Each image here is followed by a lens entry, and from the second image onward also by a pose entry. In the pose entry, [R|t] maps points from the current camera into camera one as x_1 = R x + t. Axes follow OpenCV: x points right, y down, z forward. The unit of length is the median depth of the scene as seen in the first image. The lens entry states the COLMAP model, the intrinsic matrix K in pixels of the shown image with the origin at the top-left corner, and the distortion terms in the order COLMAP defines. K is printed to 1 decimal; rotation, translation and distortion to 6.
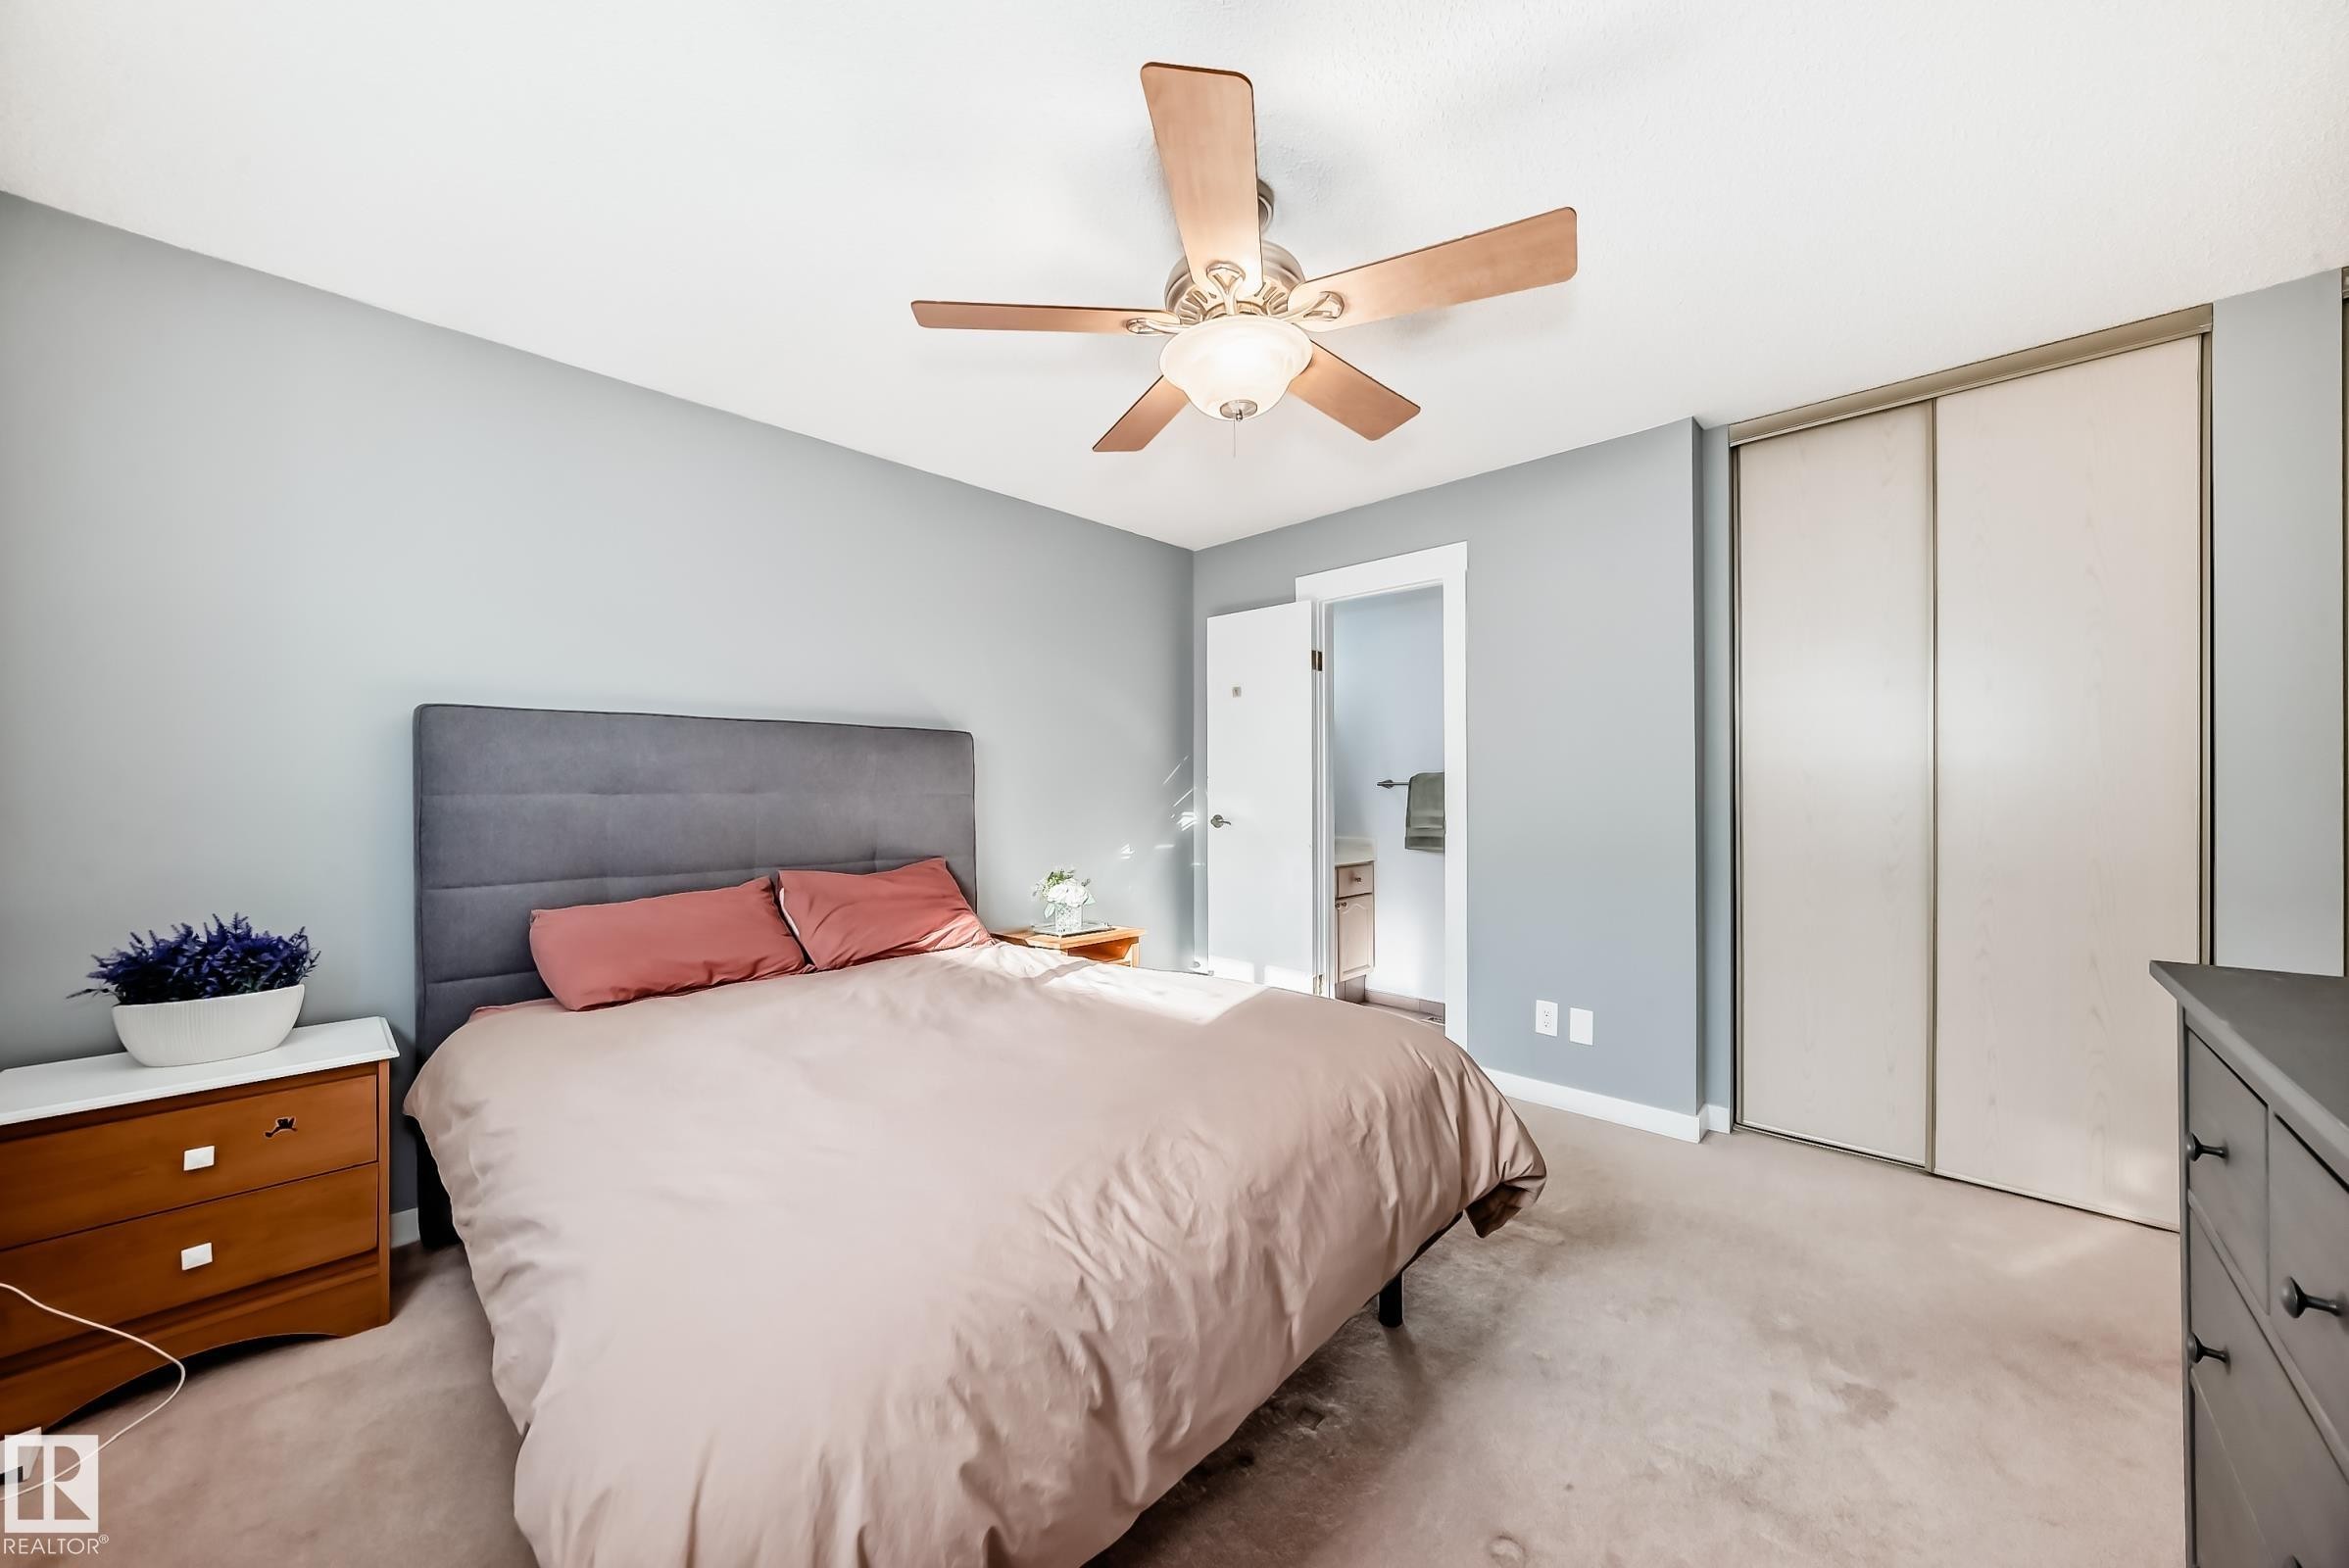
lens RADIAL K [[821.4, 0, 1173.0], [0, 821.4, 787.7], [0, 0, 1]] dist [-0.010928, -0.000020]
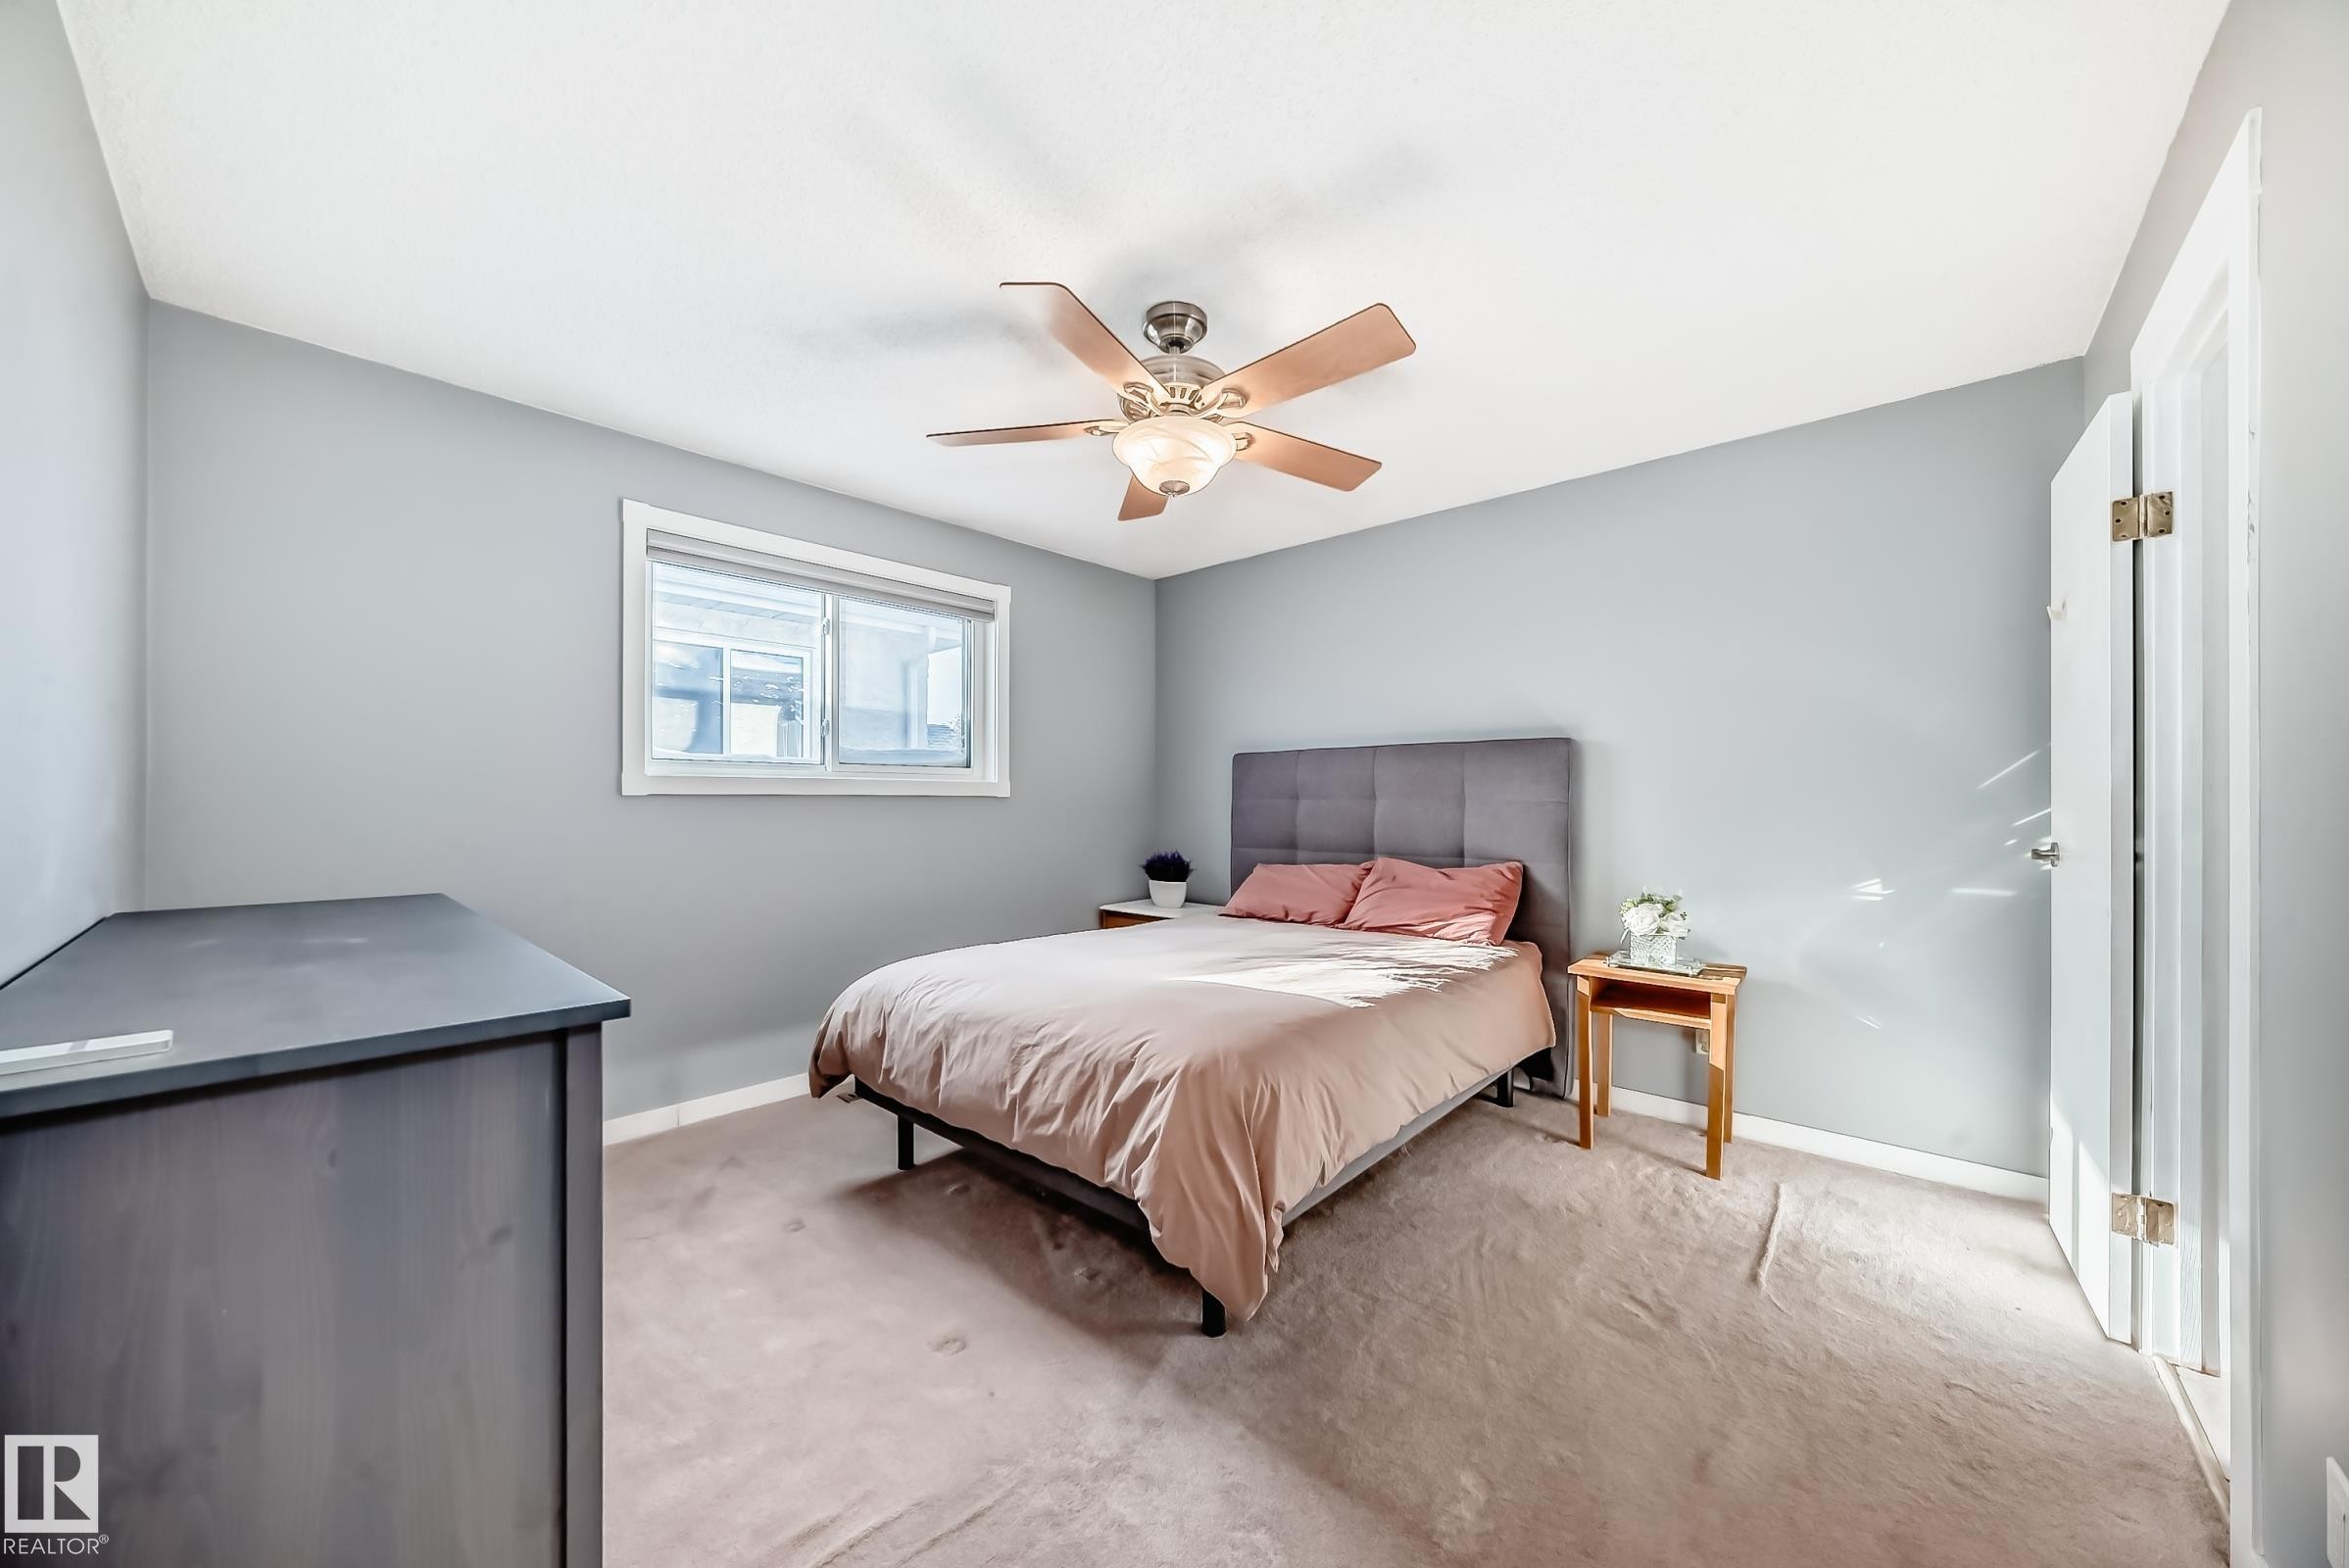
lens RADIAL K [[821.4, 0, 1165.2], [0, 821.4, 798.3], [0, 0, 1]] dist [-0.010928, -0.000020]
pose [[0.026970, 0.001618, -0.999635, 1.058428], [0.005174, 0.999985, 0.001758, 0.002588], [0.999623, -0.005219, 0.026962, 0.773144]]
